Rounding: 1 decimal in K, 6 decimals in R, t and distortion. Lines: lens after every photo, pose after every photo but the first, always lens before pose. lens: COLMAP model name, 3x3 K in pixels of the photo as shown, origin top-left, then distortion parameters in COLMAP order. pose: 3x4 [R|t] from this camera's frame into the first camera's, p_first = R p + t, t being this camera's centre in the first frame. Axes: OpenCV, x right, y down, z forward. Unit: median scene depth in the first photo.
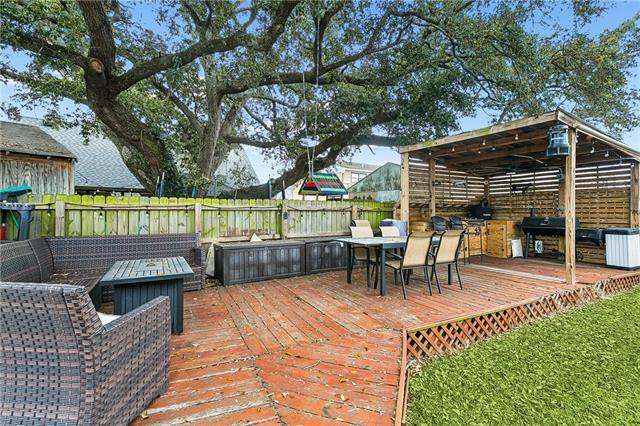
lens RADIAL K [[290.6, 0, 317.8], [0, 290.6, 211.6], [0, 0, 1]] dist [0.002141, 0.000228]
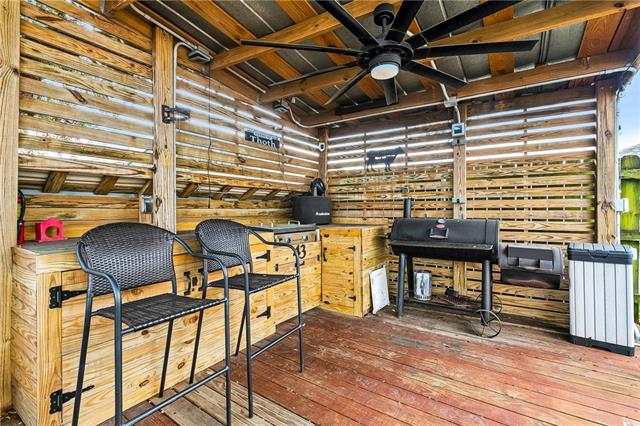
lens RADIAL K [[290.6, 0, 320.5], [0, 290.6, 210.4], [0, 0, 1]] dist [0.002141, 0.000228]
pose [[0.881168, -0.002532, 0.472796, 0.396450], [0.001047, 0.999994, 0.003404, 0.004532], [-0.472801, -0.002505, 0.881165, 0.654329]]
